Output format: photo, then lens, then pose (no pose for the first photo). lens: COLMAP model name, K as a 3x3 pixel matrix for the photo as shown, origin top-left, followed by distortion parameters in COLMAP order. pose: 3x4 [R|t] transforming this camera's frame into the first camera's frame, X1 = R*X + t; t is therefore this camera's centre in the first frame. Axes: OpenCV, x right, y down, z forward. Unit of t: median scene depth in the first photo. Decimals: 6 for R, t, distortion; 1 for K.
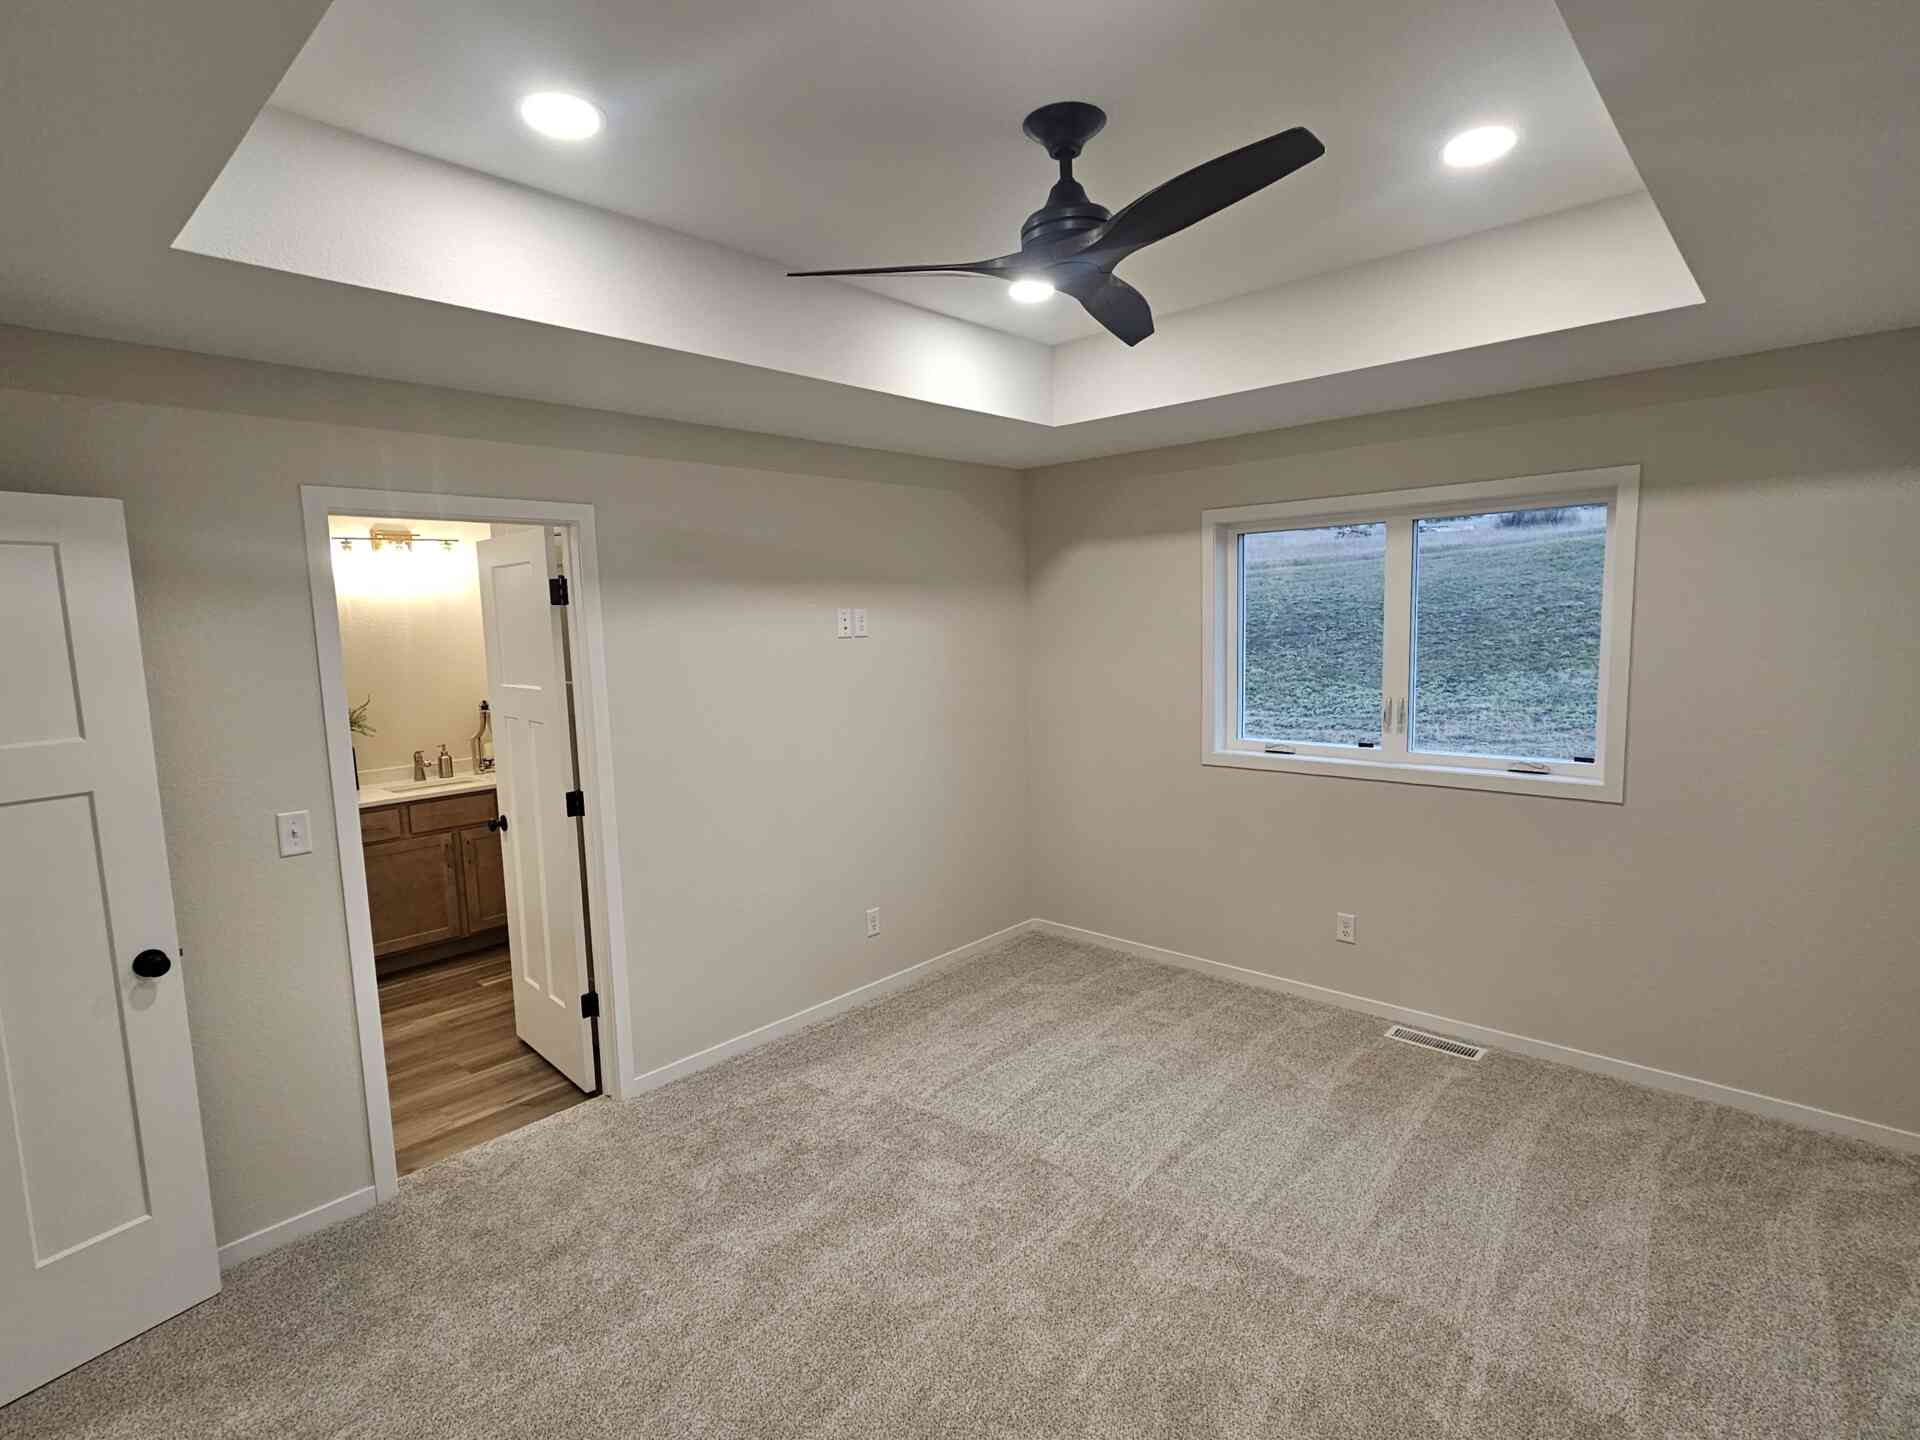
lens RADIAL K [[945.2, 0, 960.0], [0, 945.2, 720.0], [0, 0, 1]] dist [-0.001790, -0.000857]
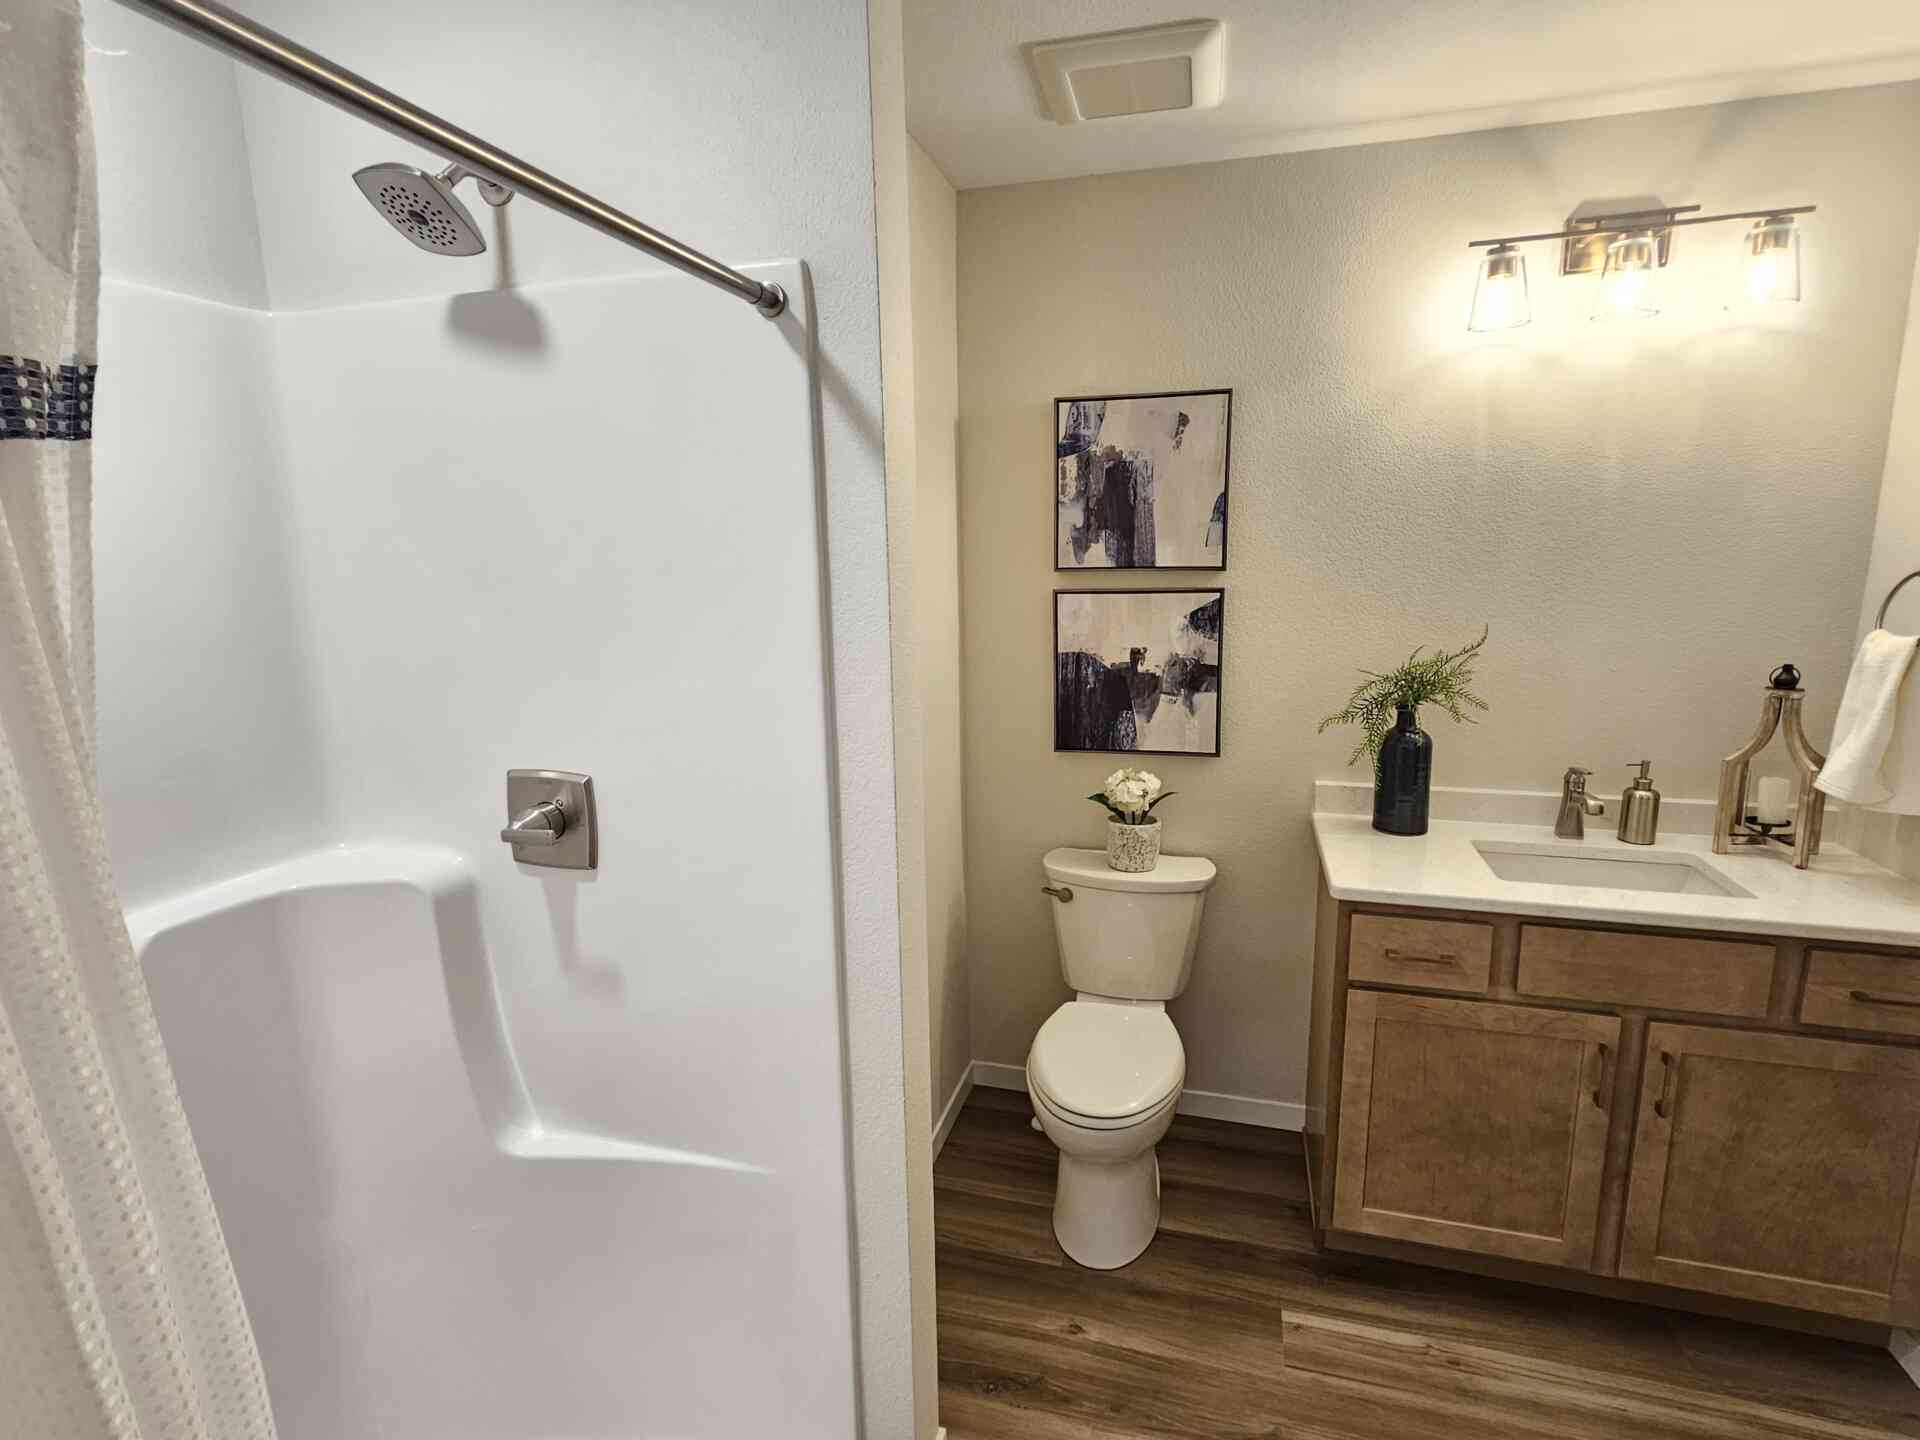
lens RADIAL K [[945.2, 0, 960.0], [0, 945.2, 720.0], [0, 0, 1]] dist [-0.001790, -0.000857]
pose [[0.436507, 0.174365, -0.882643, -0.344313], [-0.112892, 0.983902, 0.138539, -0.015418], [0.892590, 0.039170, 0.449165, 0.595624]]
